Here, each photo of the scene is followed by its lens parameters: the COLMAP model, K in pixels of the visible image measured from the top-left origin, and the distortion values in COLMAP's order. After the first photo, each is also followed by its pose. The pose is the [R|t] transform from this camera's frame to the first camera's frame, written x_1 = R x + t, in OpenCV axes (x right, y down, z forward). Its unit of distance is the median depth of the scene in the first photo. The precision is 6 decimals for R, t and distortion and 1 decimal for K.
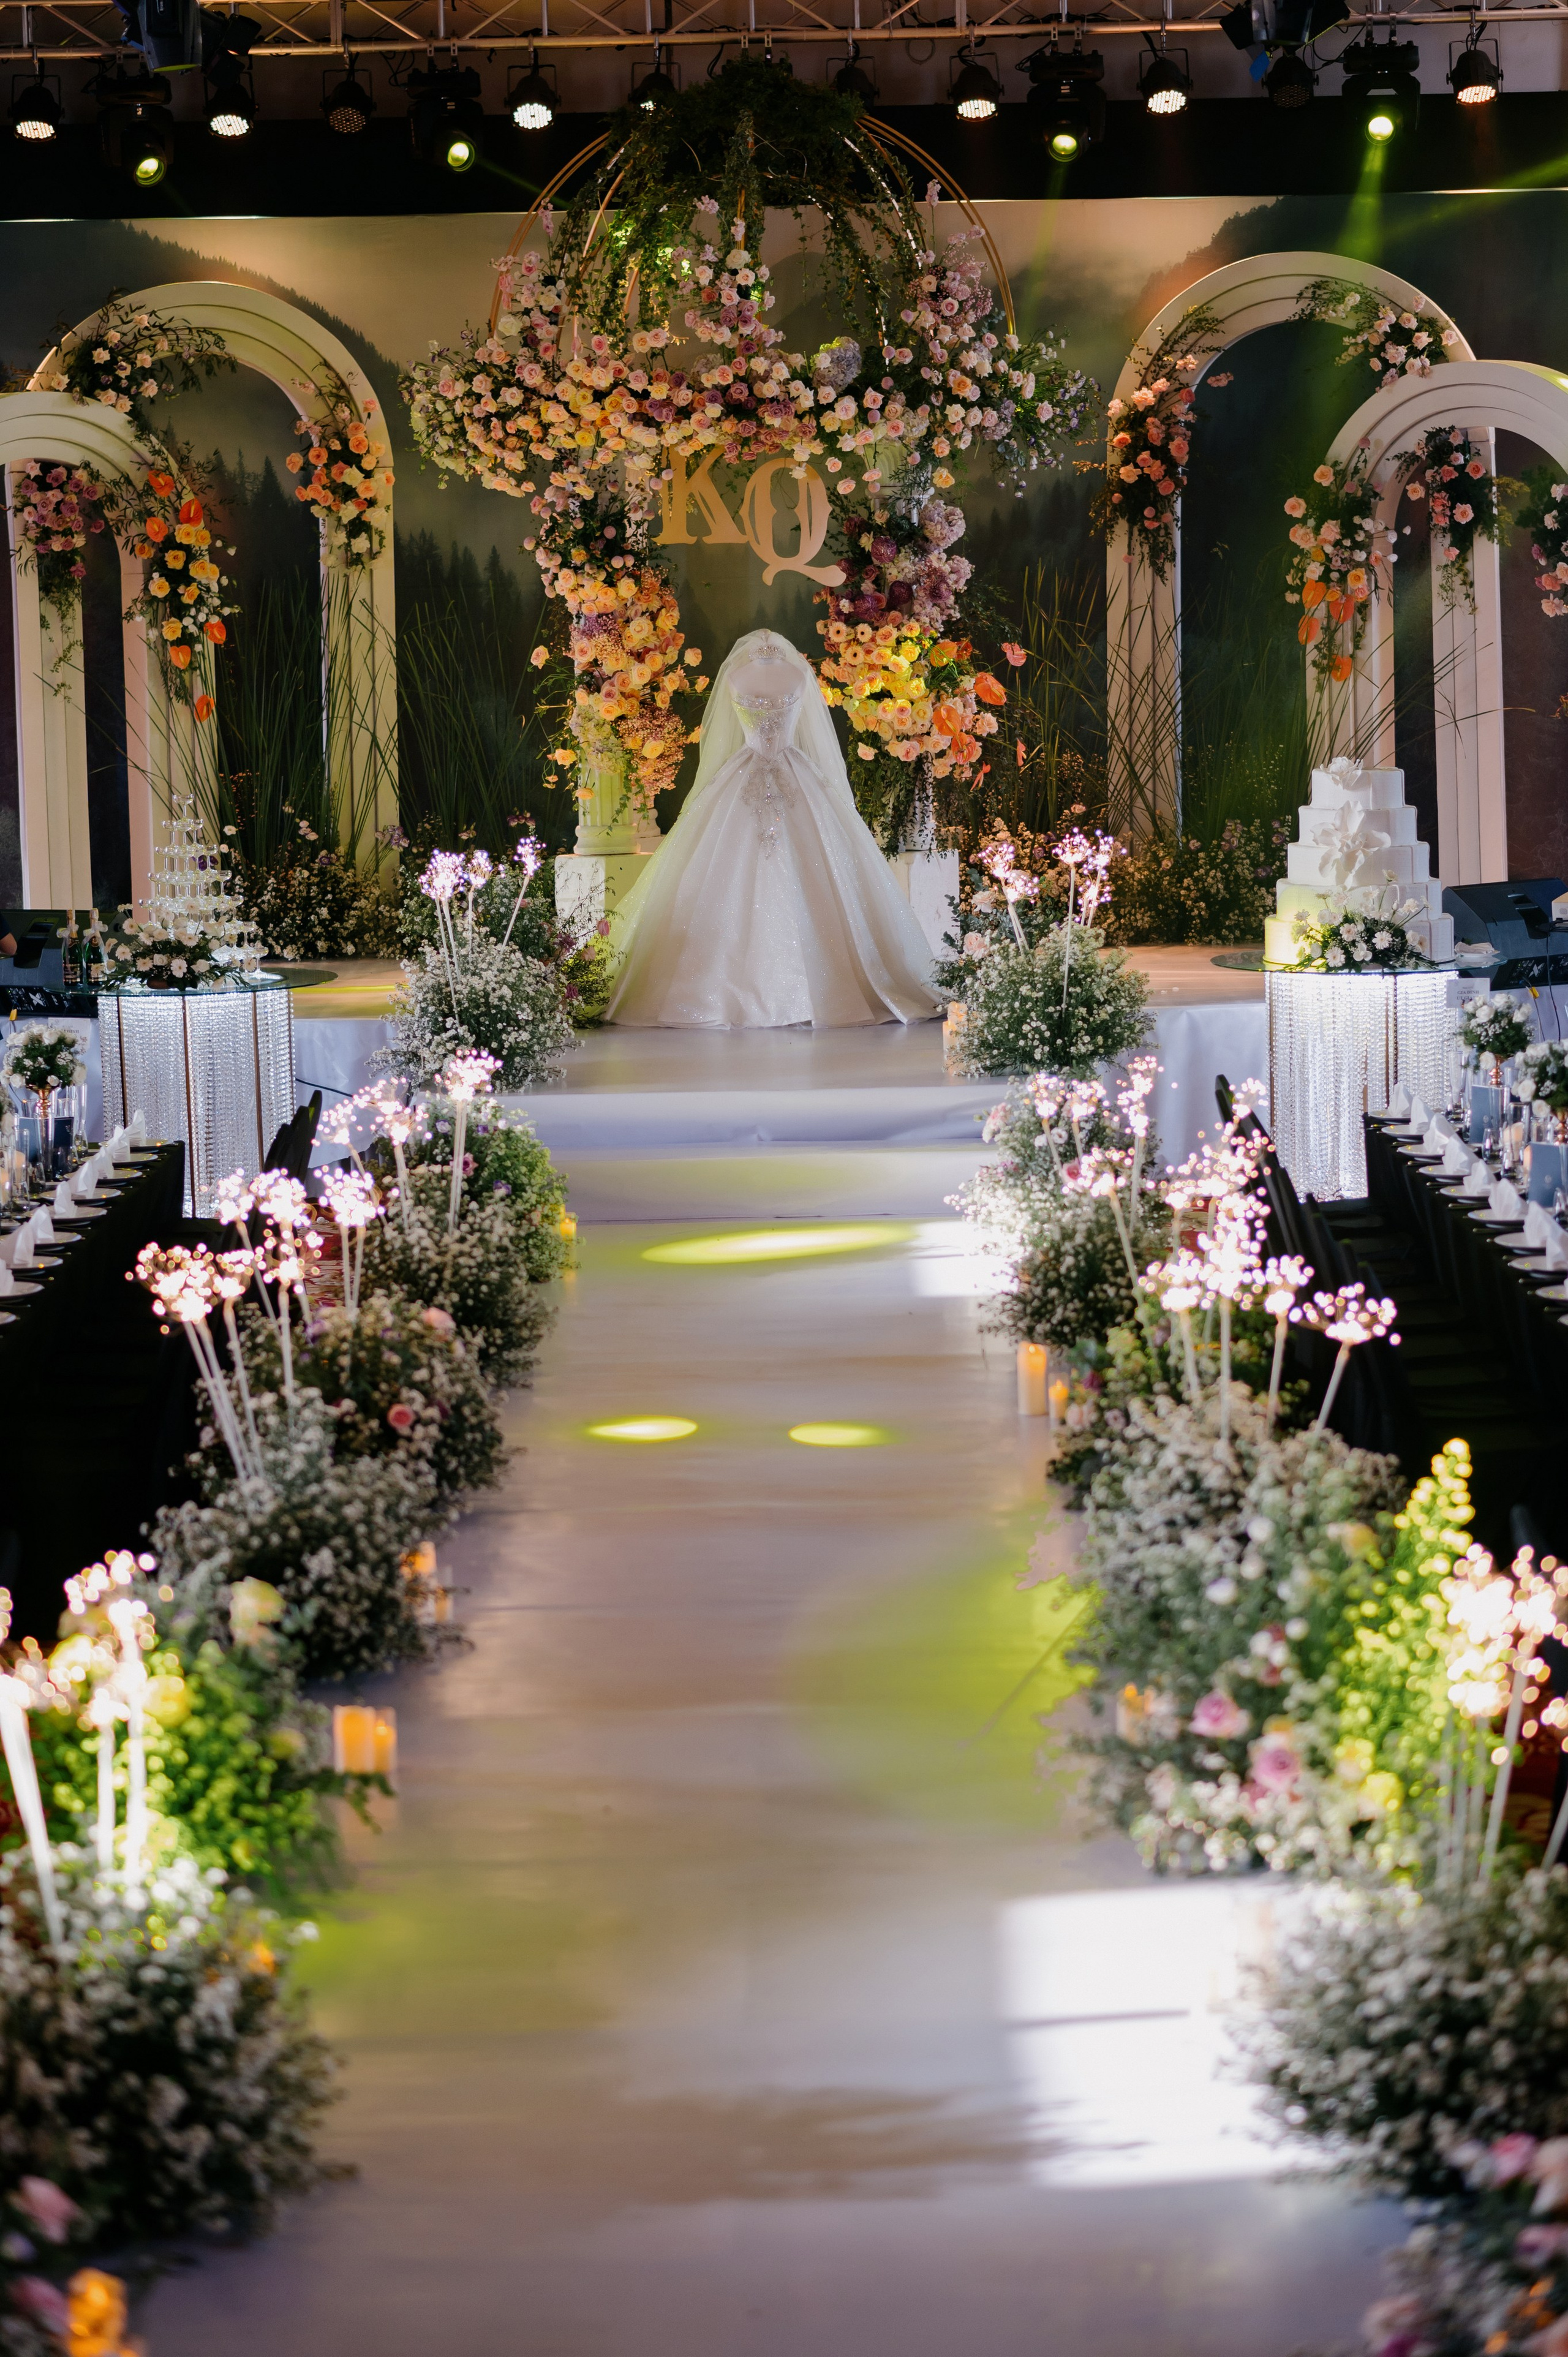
lens RADIAL K [[5736.4, 0, 769.6], [0, 5736.4, 1176.6], [0, 0, 1]] dist [-0.034295, 0.186044]
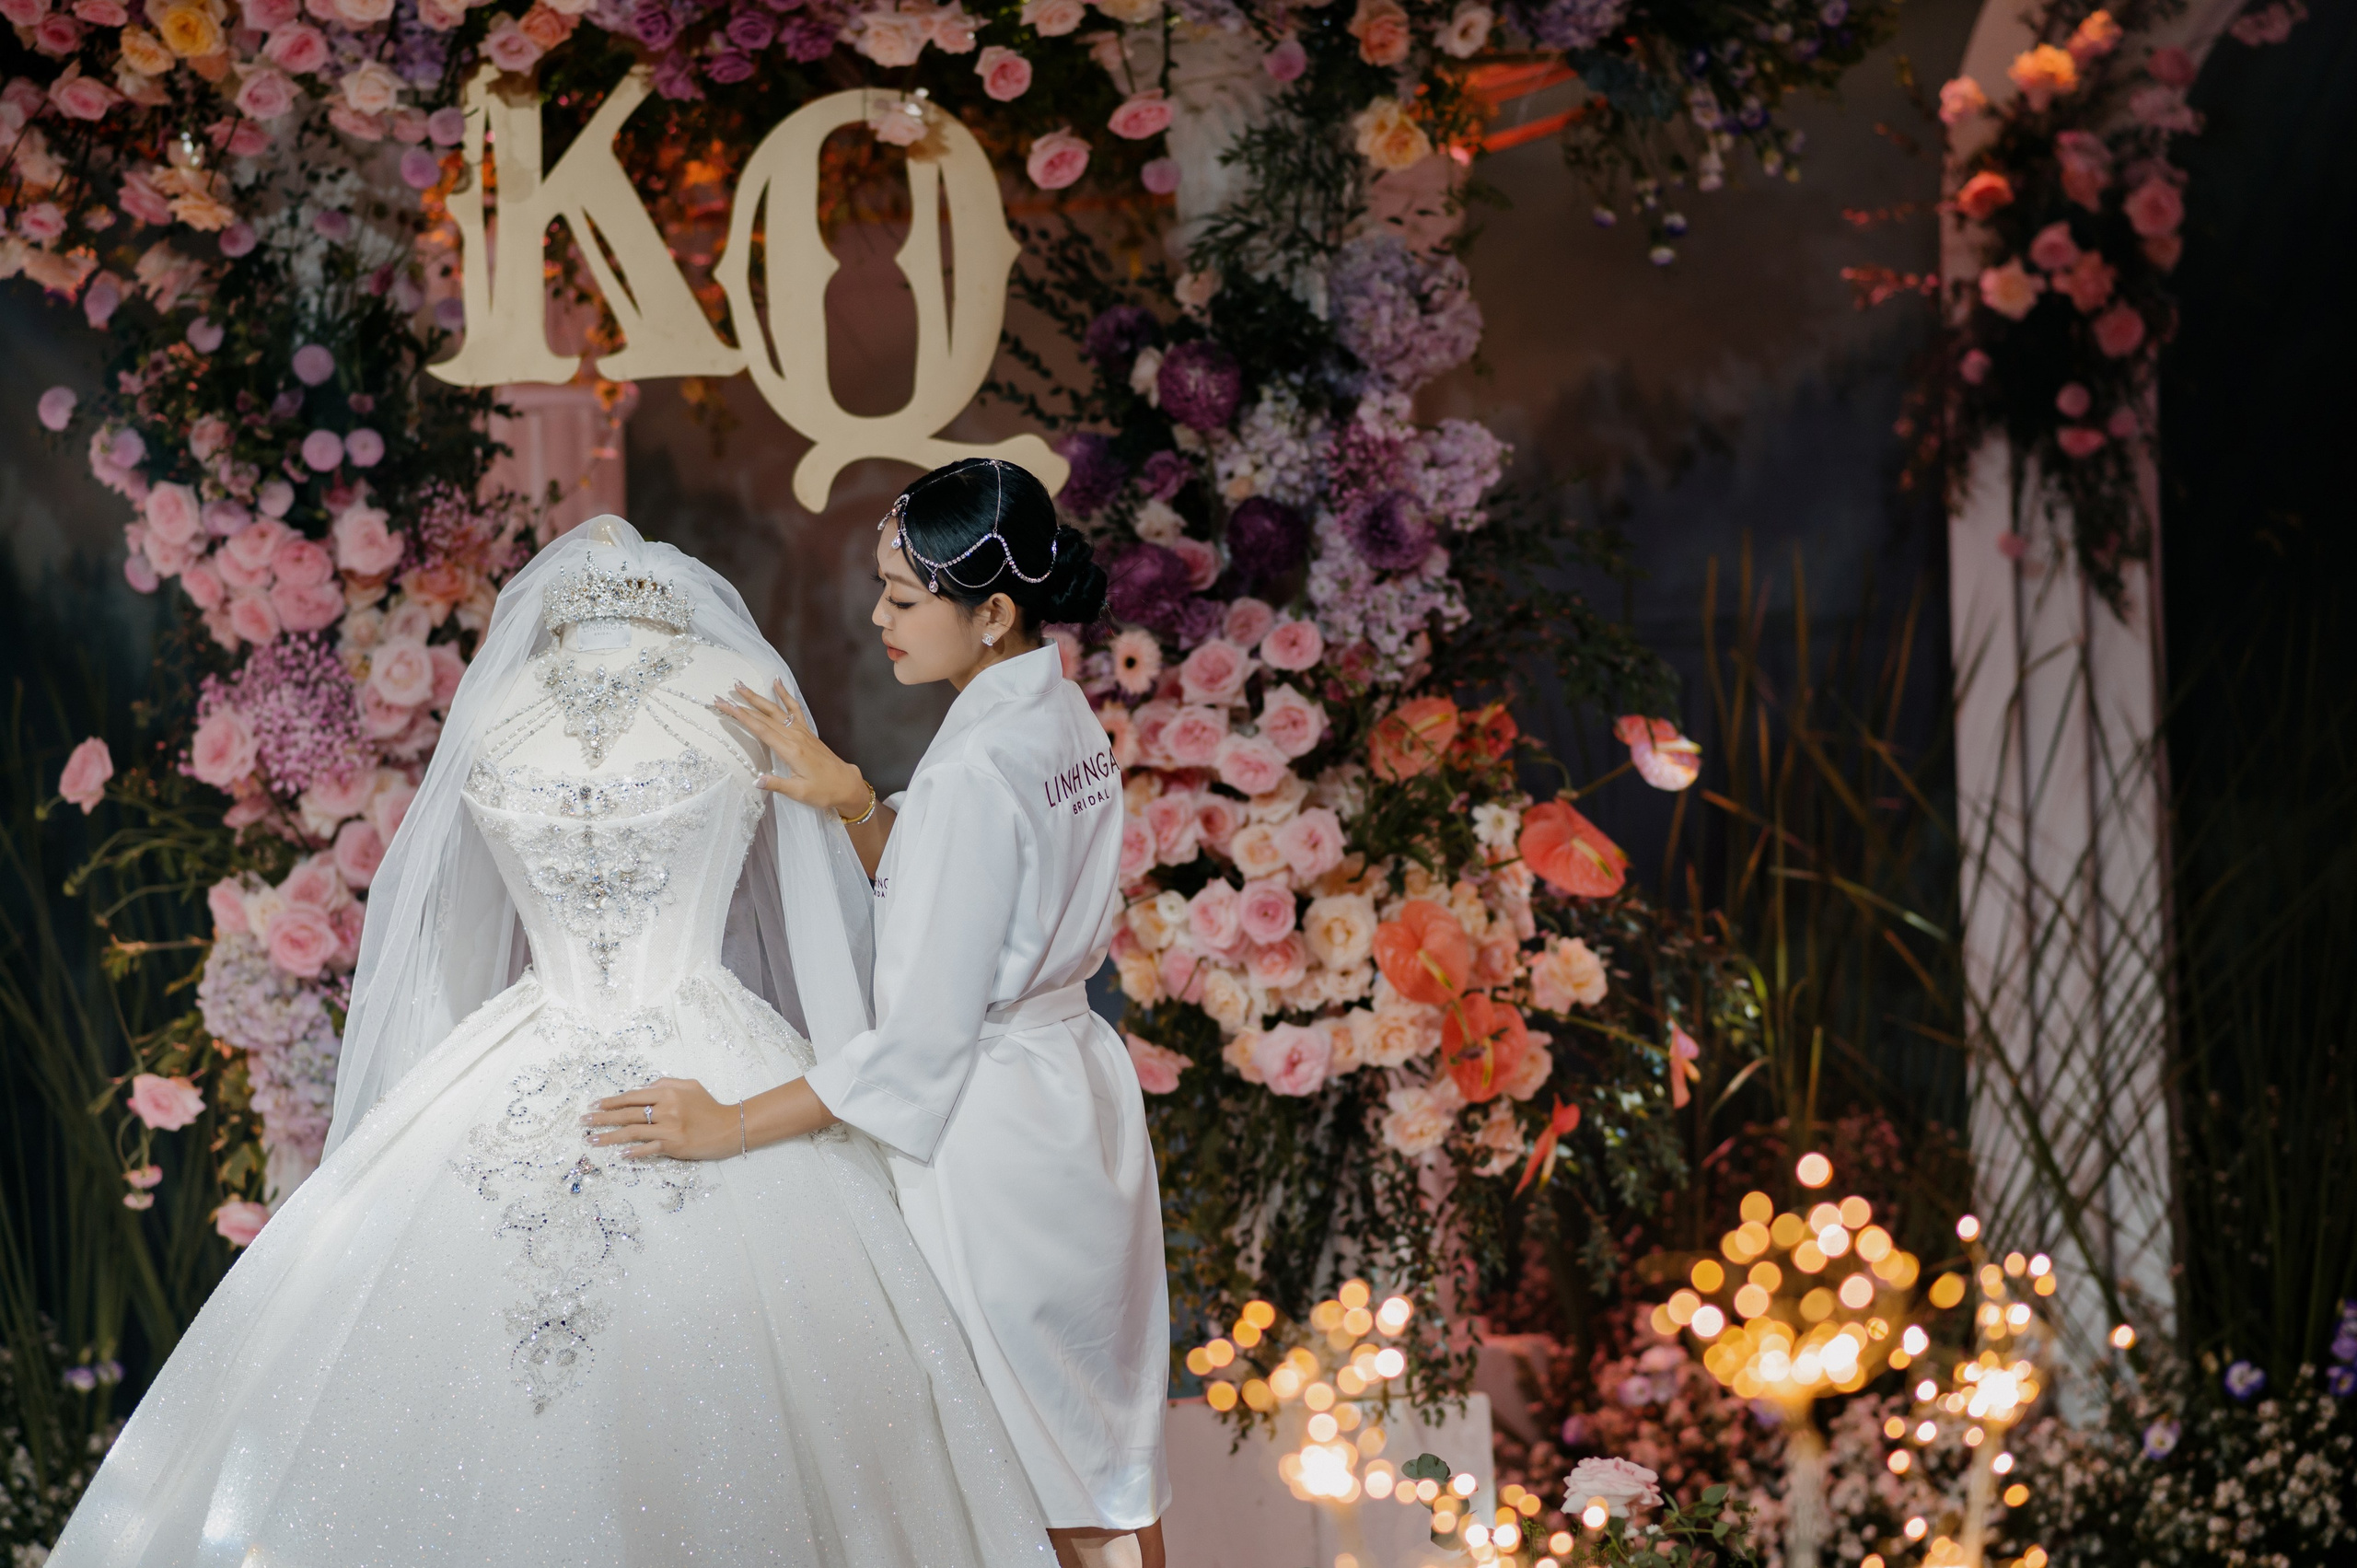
lens RADIAL K [[5639.2, 0, 1178.7], [0, 5639.2, 790.2], [0, 0, 1]] dist [-0.024545, 0.016777]
pose [[0.997064, -0.019600, -0.074024, 0.039915], [0.006515, 0.984896, -0.173022, -0.037705], [0.076297, 0.172032, 0.982132, 0.712291]]
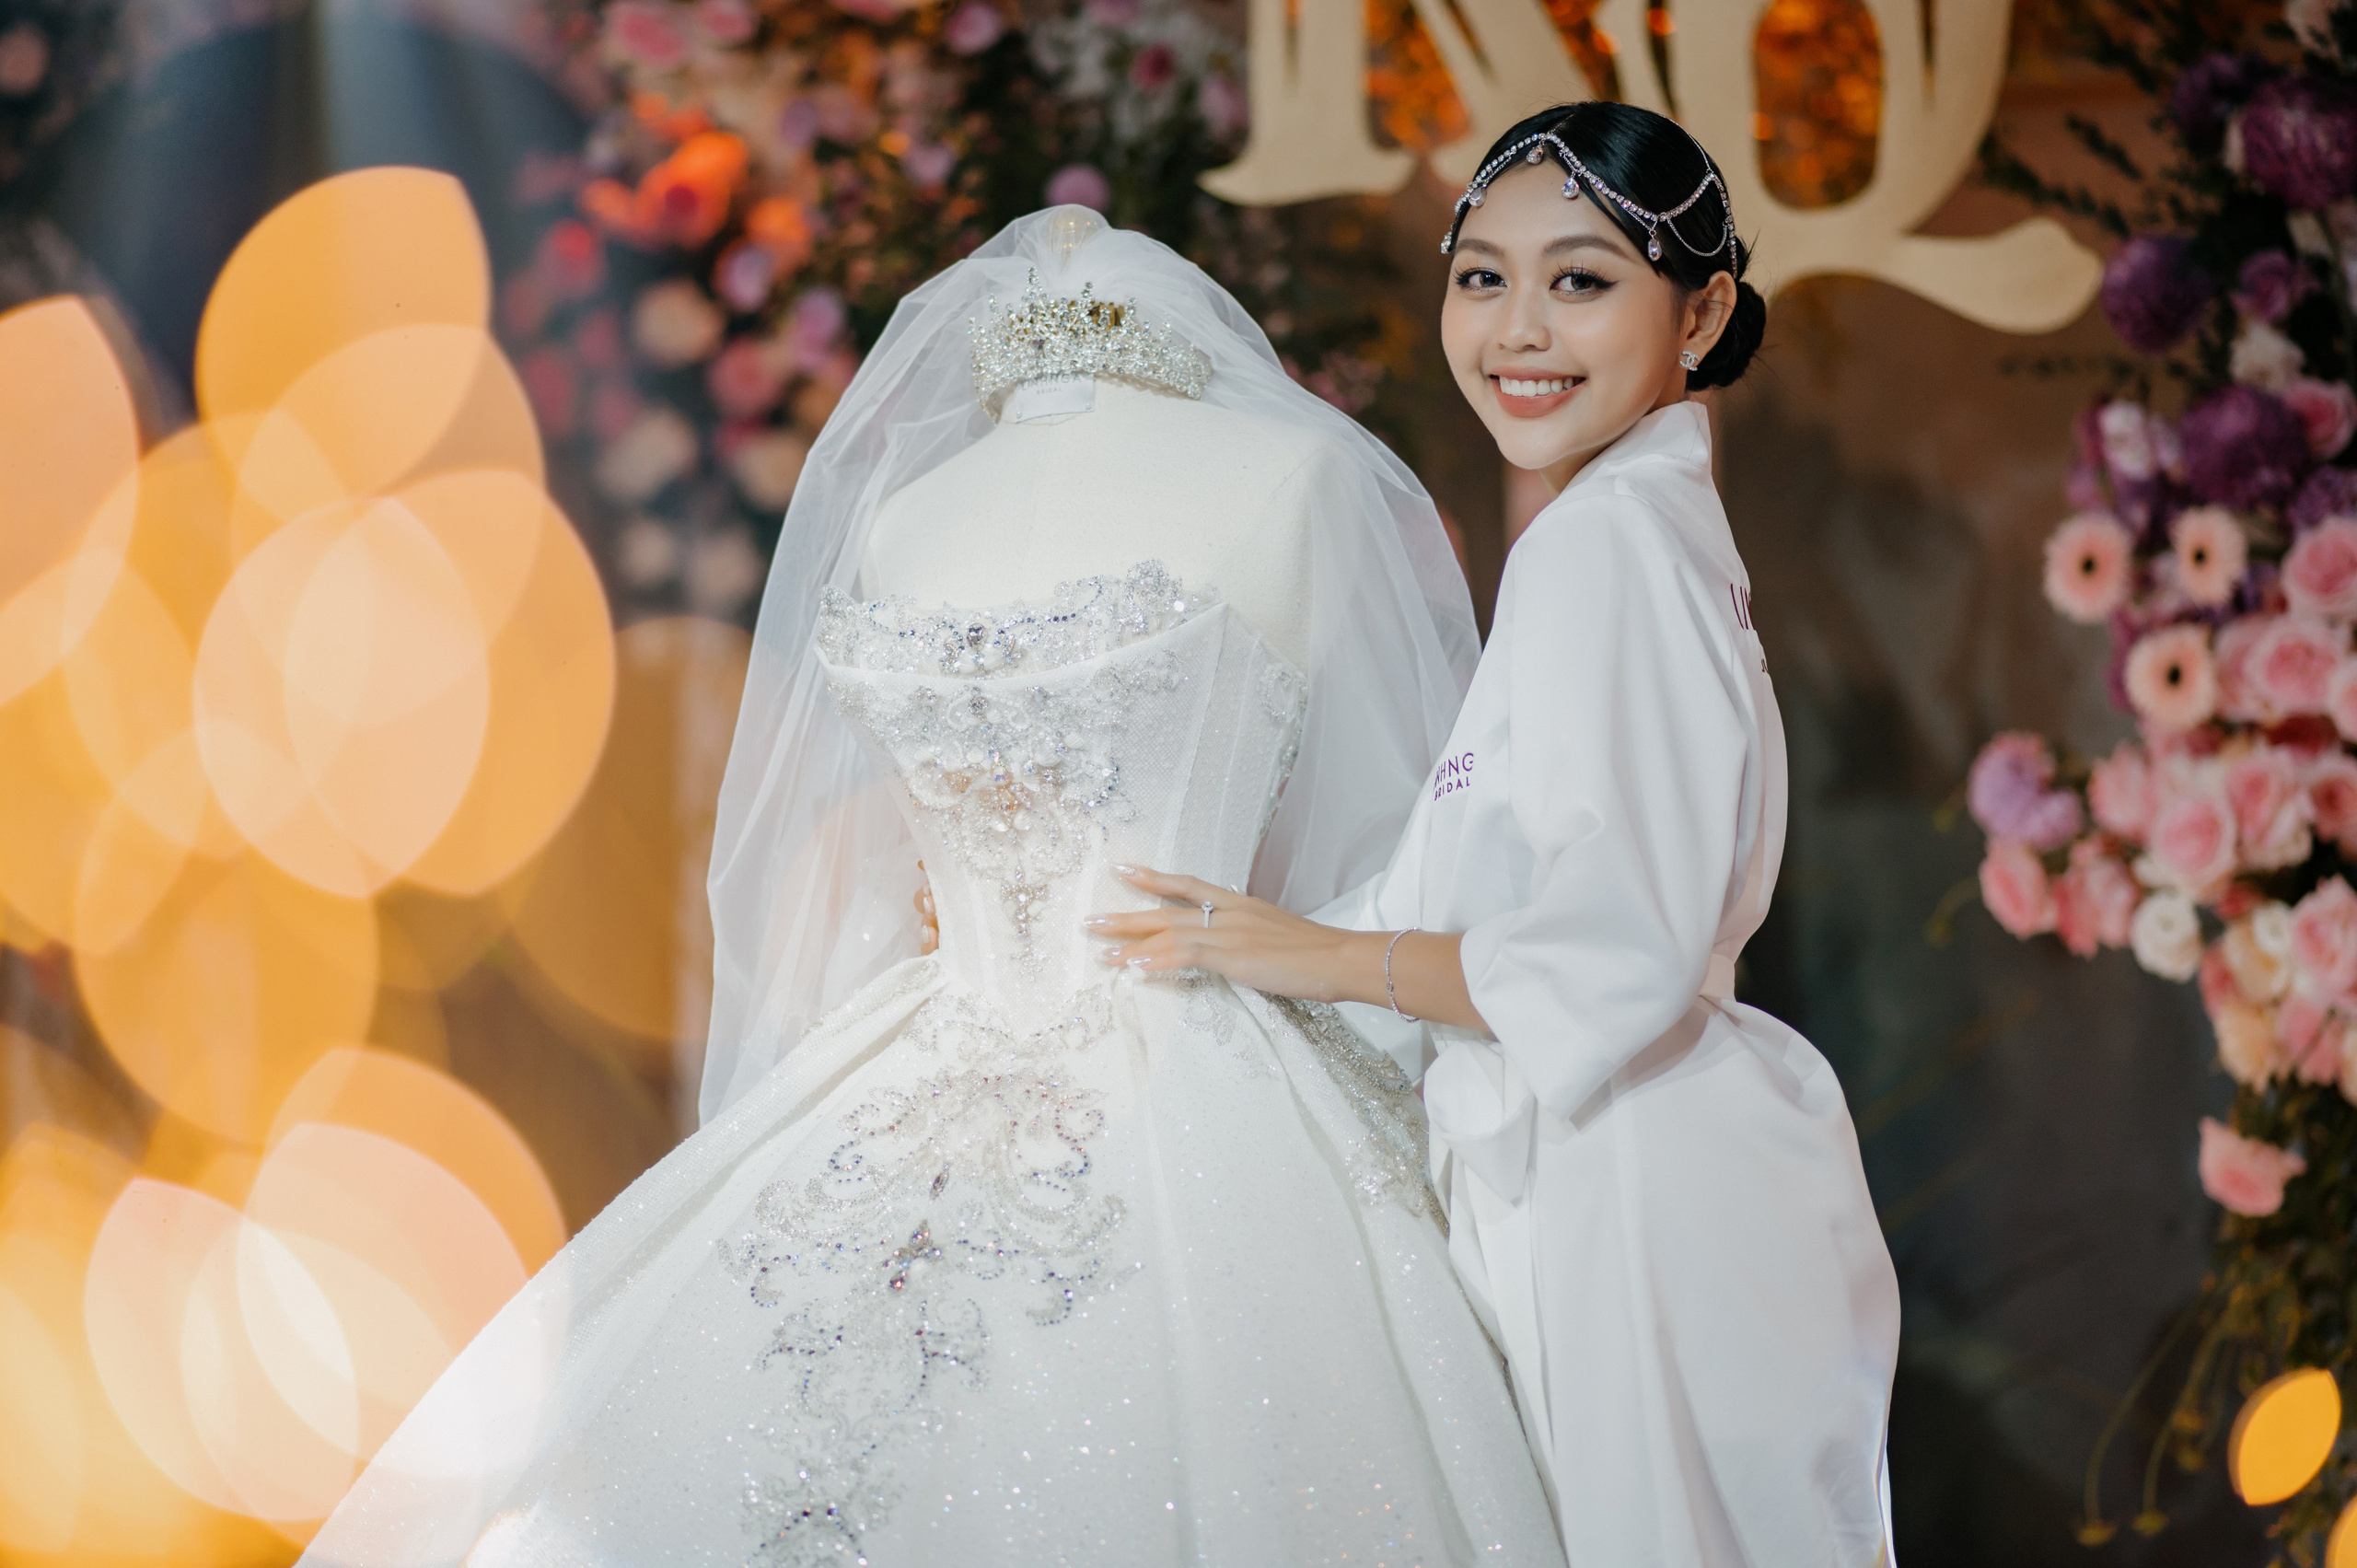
lens RADIAL K [[5564.2, 0, 1043.4], [0, 5564.2, 784.3], [0, 0, 1]] dist [0.023729, -0.419355]
pose [[0.917261, -0.042721, -0.395989, 0.054493], [-0.048010, 0.975122, -0.216409, -0.044126], [0.395382, 0.217514, 0.892390, 0.813456]]
